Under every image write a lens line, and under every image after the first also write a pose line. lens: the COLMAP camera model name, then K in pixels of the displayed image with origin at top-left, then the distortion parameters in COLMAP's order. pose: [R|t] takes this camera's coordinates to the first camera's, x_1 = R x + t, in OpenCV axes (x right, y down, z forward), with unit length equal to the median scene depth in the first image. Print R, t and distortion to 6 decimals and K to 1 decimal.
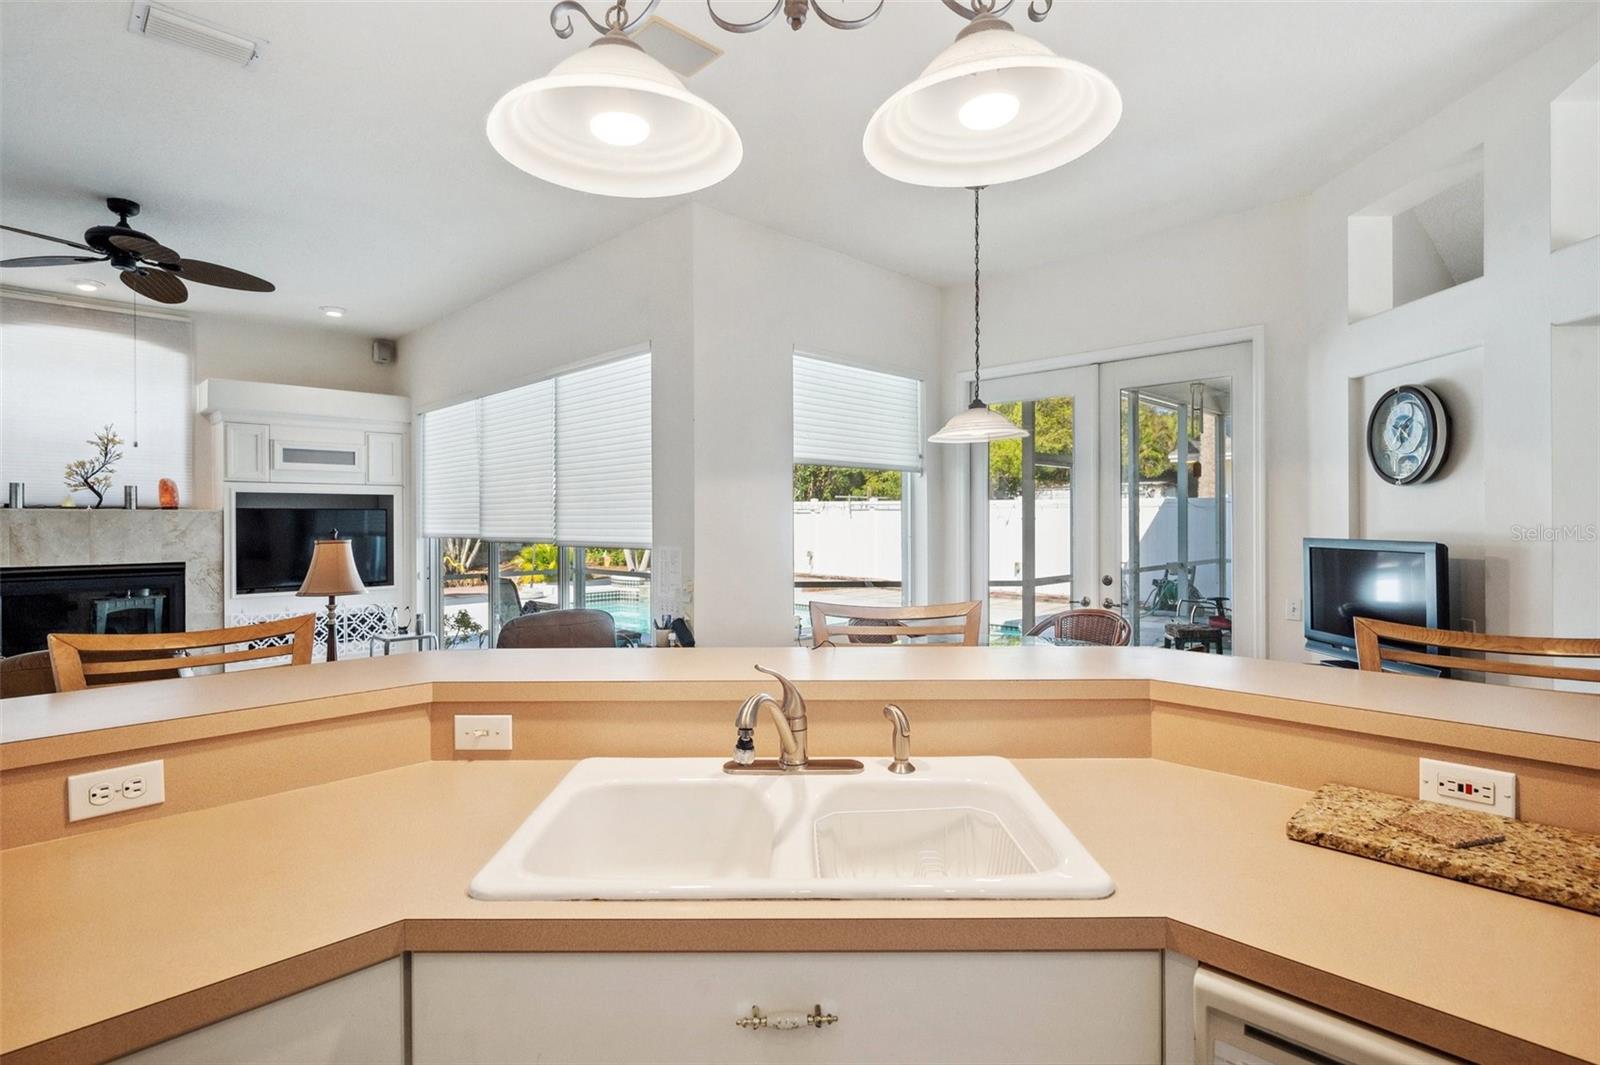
lens RADIAL K [[783.8, 0, 801.6], [0, 783.8, 520.3], [0, 0, 1]] dist [0.002345, -0.002419]
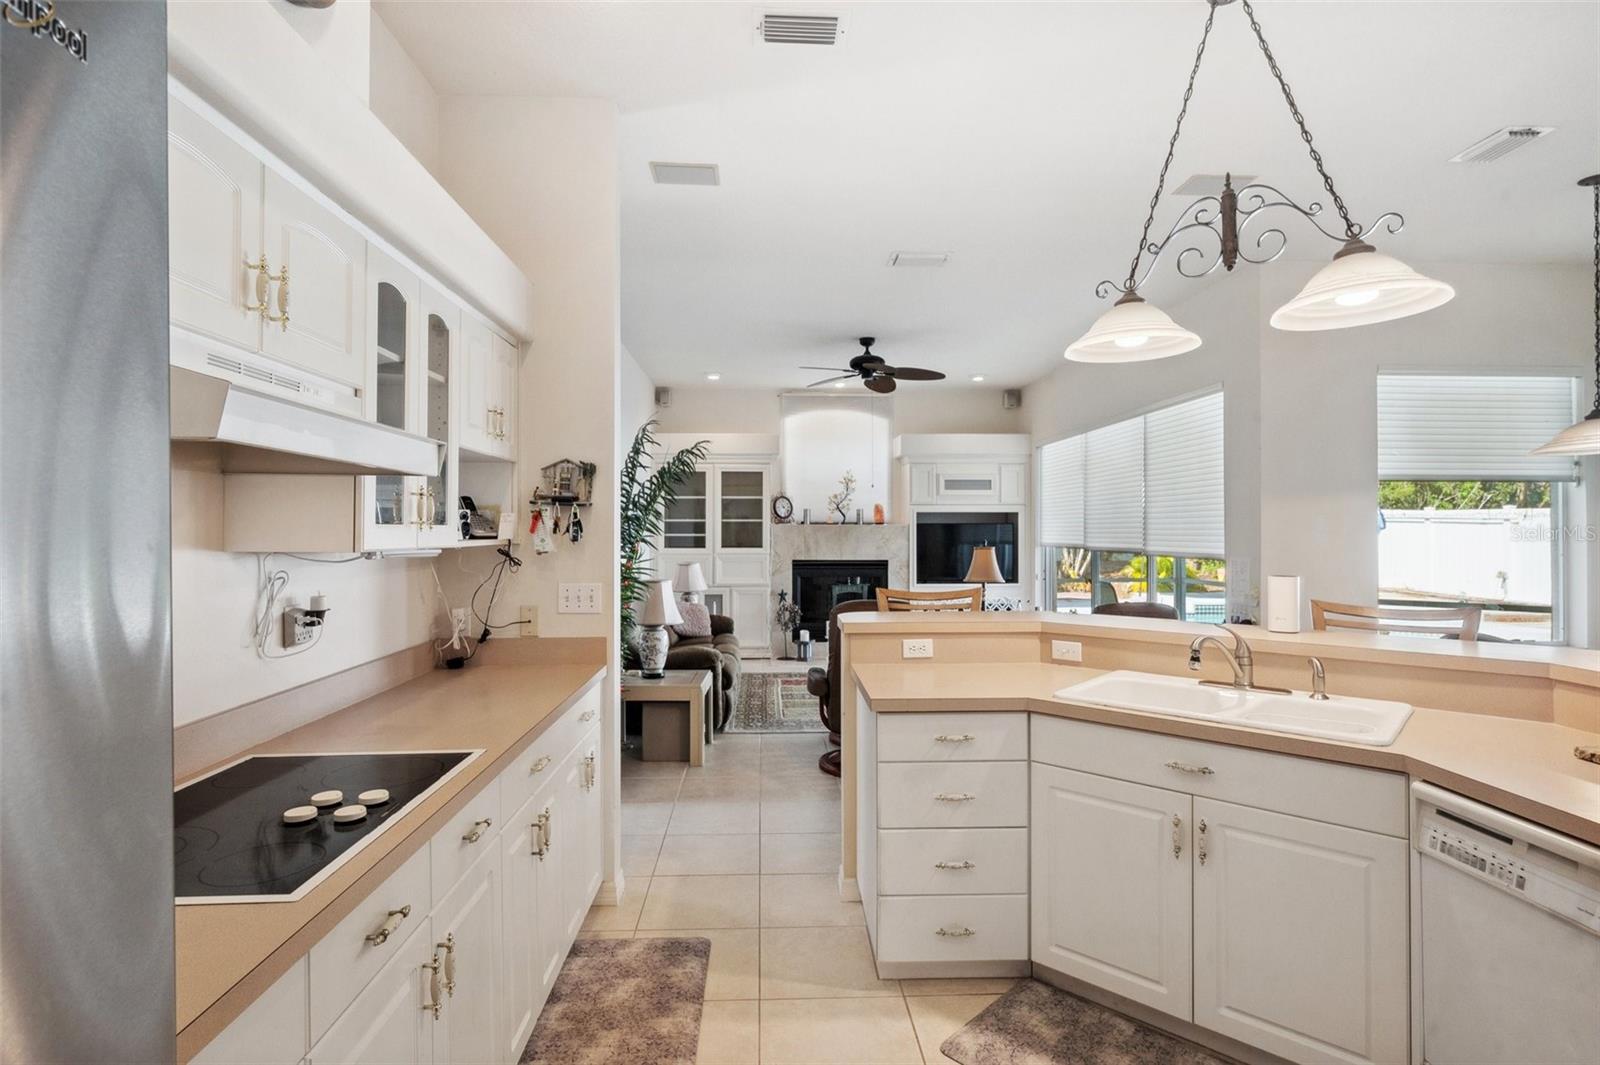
lens RADIAL K [[783.8, 0, 791.3], [0, 783.8, 526.6], [0, 0, 1]] dist [0.002345, -0.002419]
pose [[0.725338, 0.000022, -0.688393, 0.107601], [-0.002788, 0.999992, -0.002905, -0.005392], [0.688388, 0.004026, 0.725332, -0.215560]]
